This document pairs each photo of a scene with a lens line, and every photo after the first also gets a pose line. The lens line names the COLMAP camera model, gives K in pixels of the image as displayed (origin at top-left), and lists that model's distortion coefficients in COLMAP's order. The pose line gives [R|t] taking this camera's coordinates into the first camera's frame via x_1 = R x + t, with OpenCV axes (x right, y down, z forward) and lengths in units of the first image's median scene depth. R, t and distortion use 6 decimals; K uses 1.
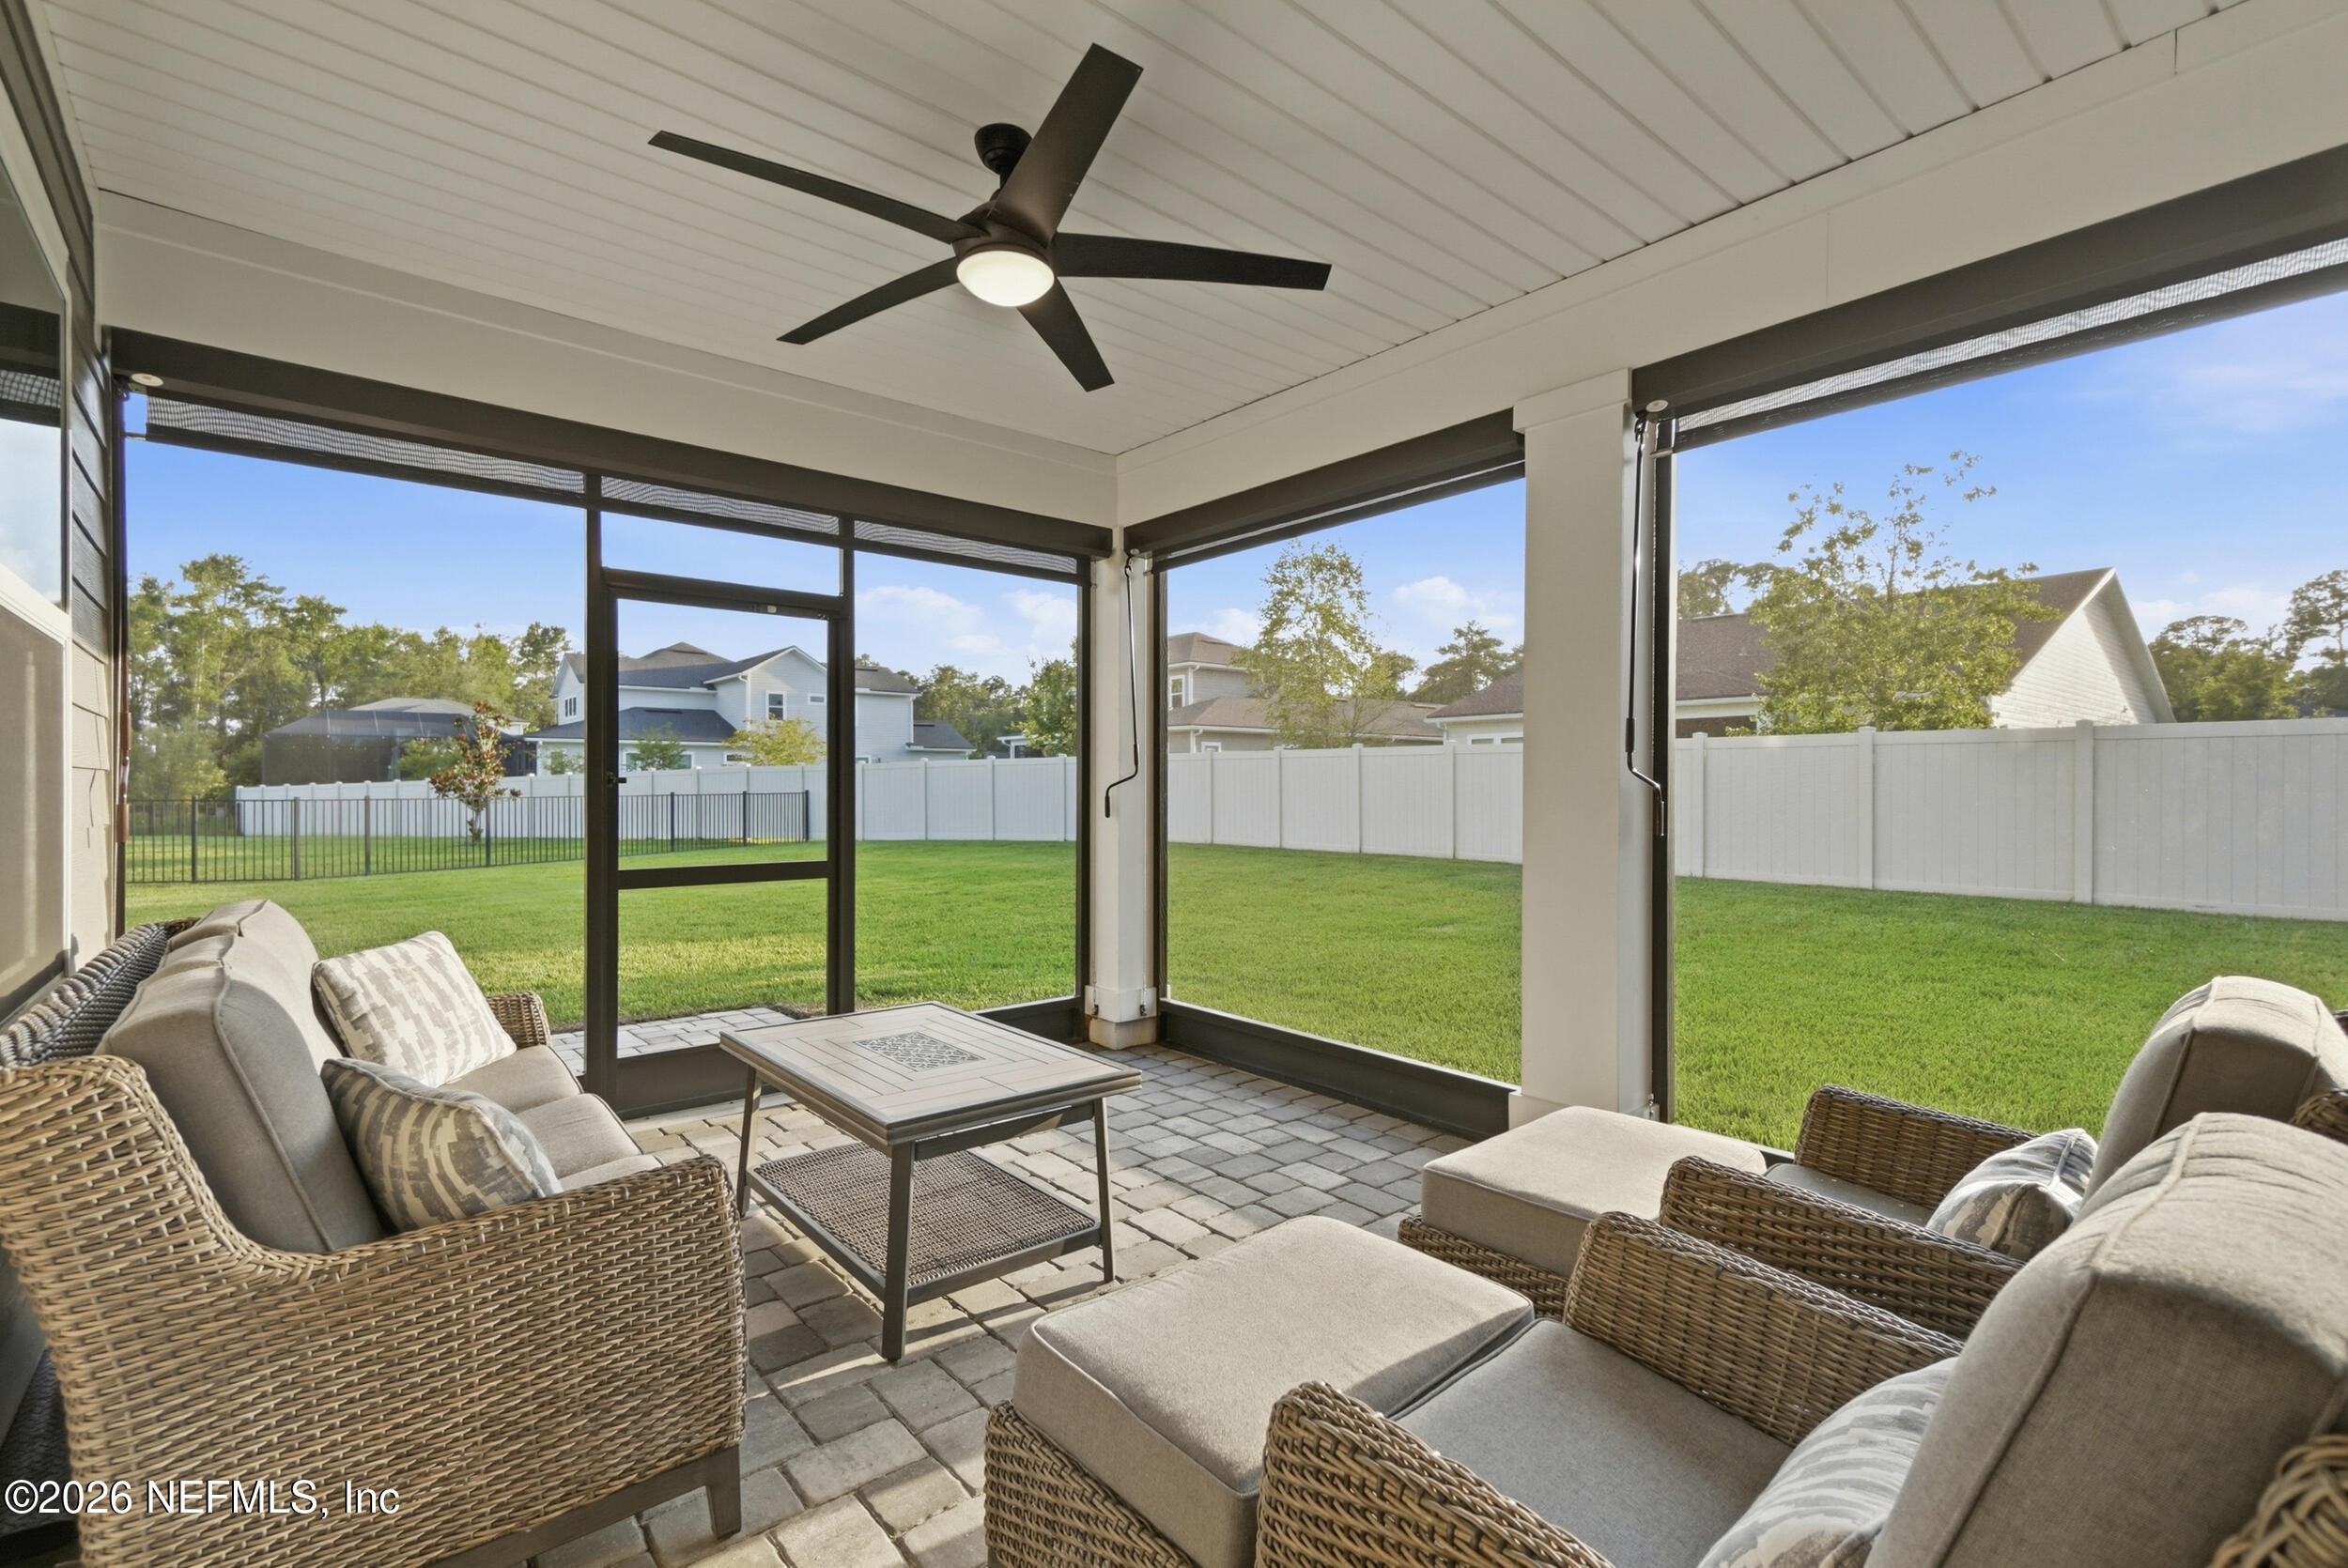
lens RADIAL K [[1089.2, 0, 1182.3], [0, 1089.2, 771.3], [0, 0, 1]] dist [-0.001092, 0.000664]
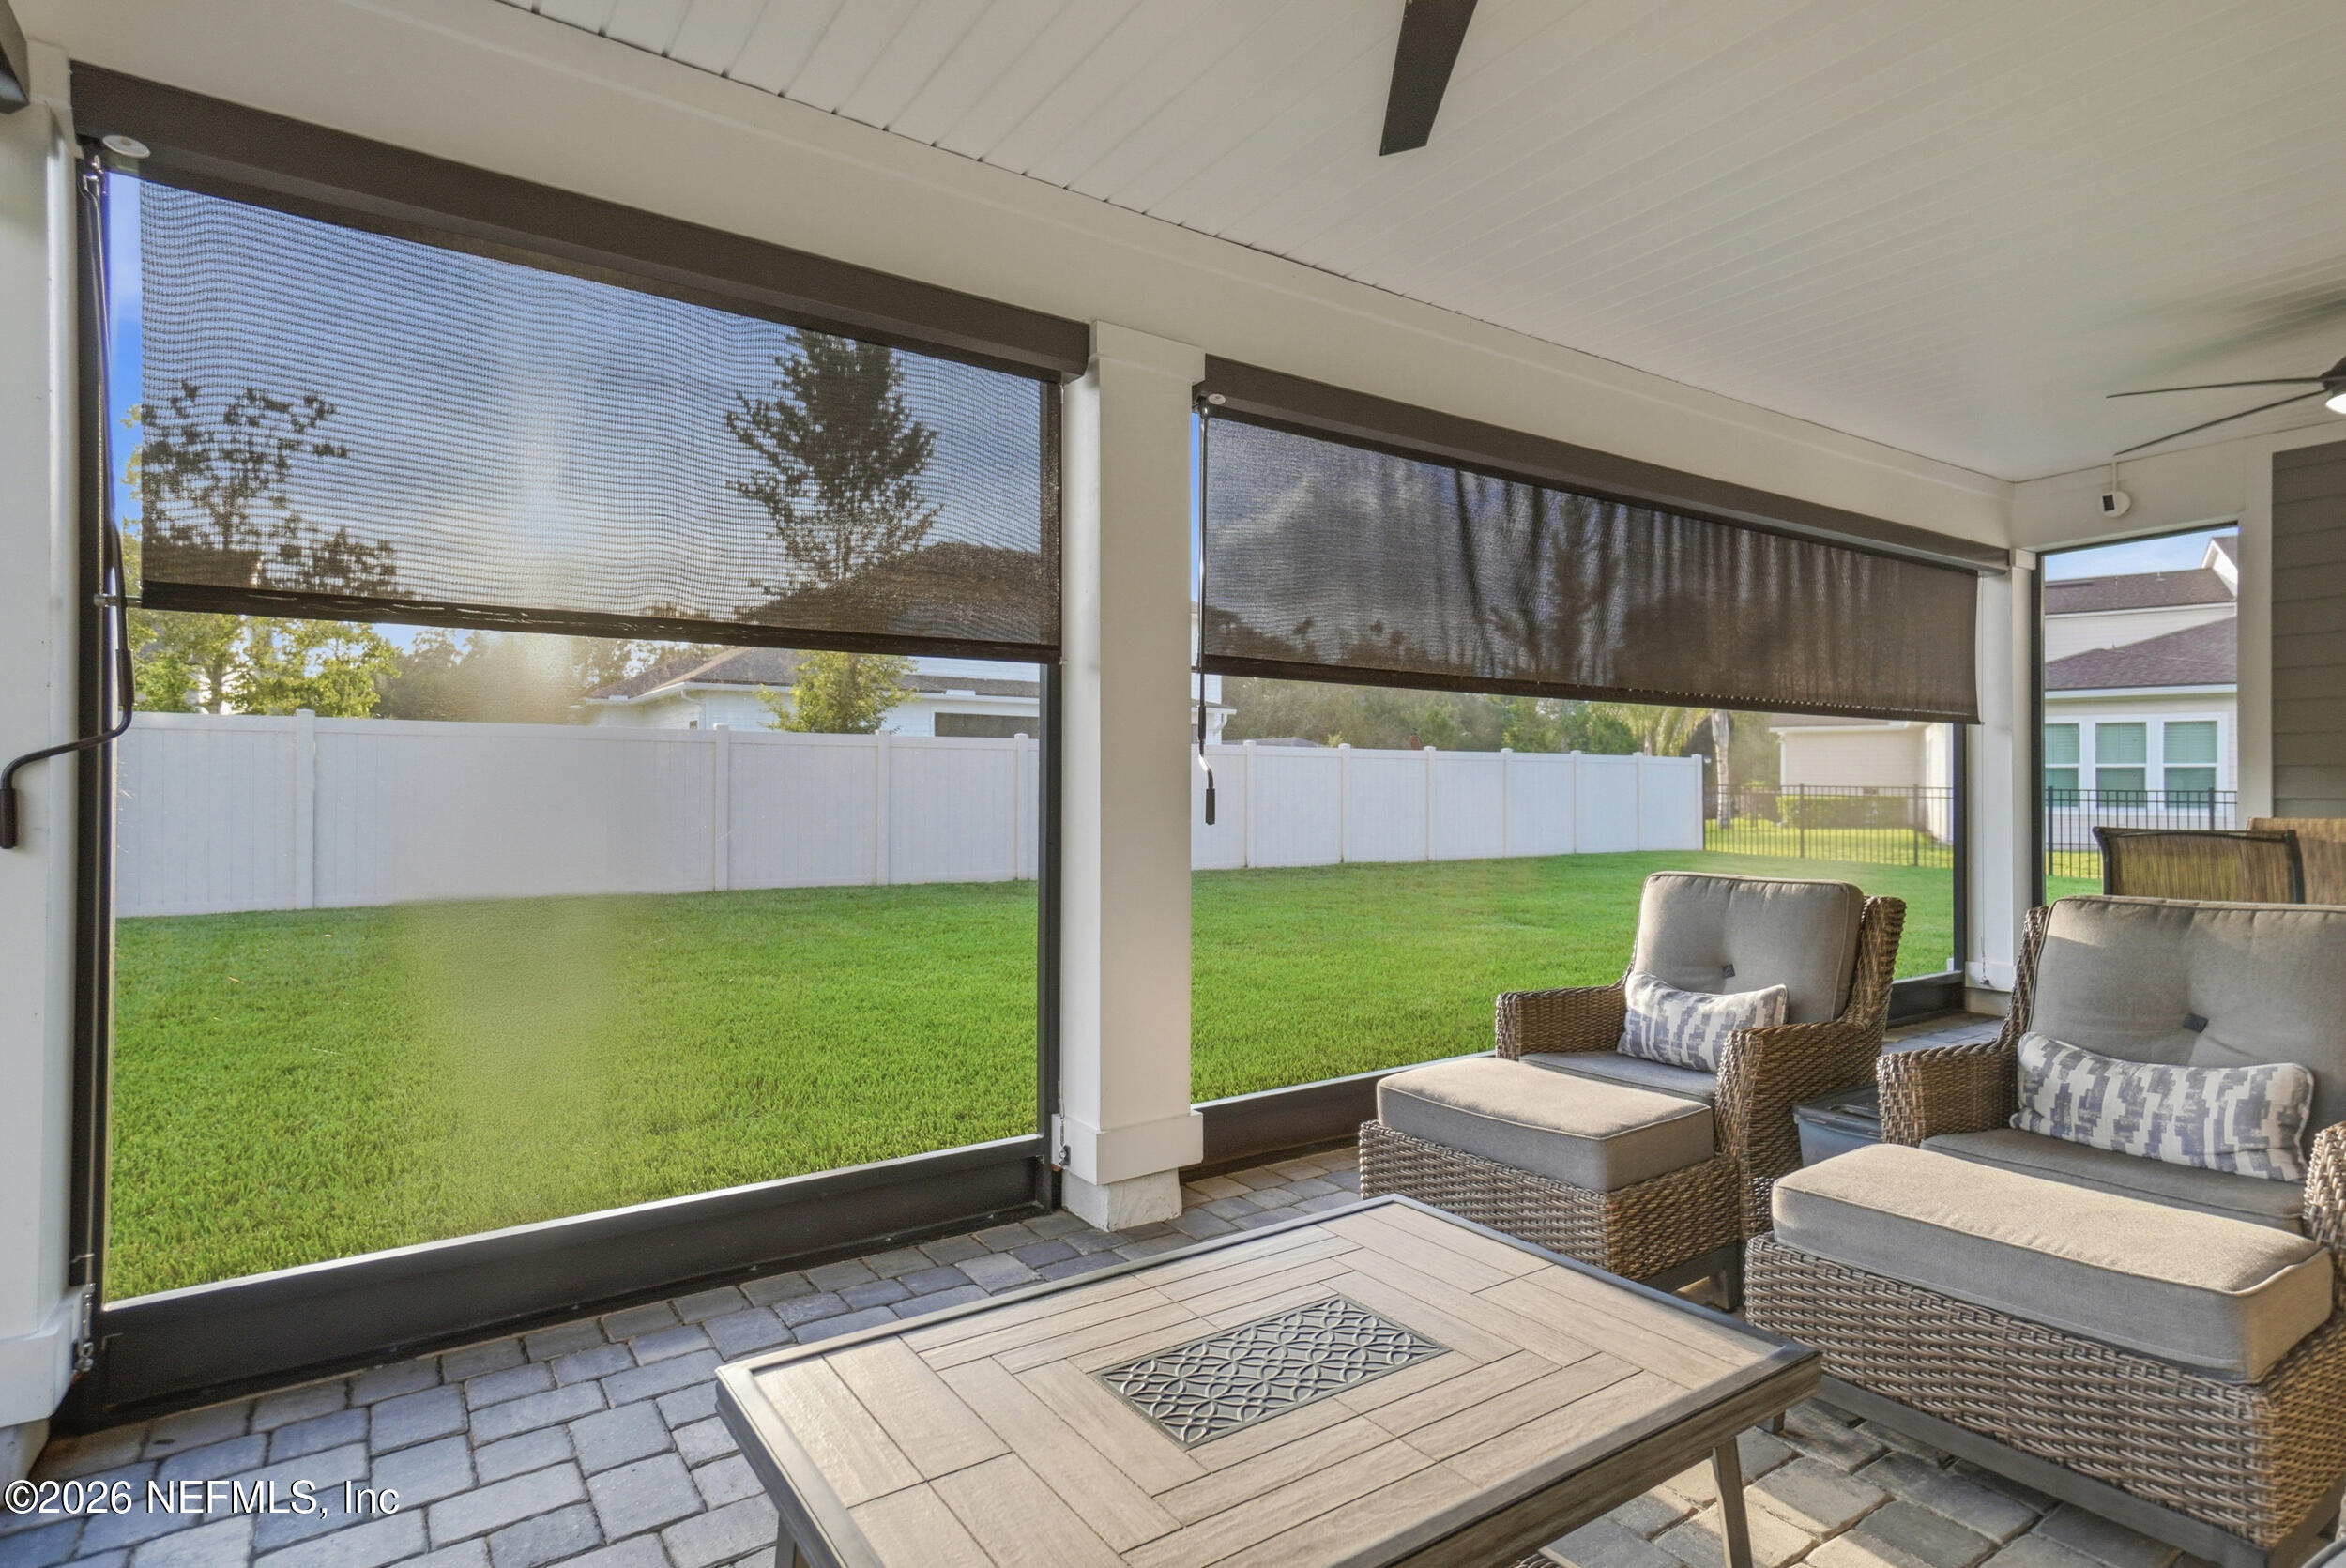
lens RADIAL K [[1190.1, 0, 1166.0], [0, 1190.1, 788.9], [0, 0, 1]] dist [0.038893, 0.000659]
pose [[0.121322, -0.008696, 0.992575, -0.639170], [-0.006185, 0.999936, 0.009516, 0.015998], [-0.992594, -0.007293, 0.121260, 0.858839]]
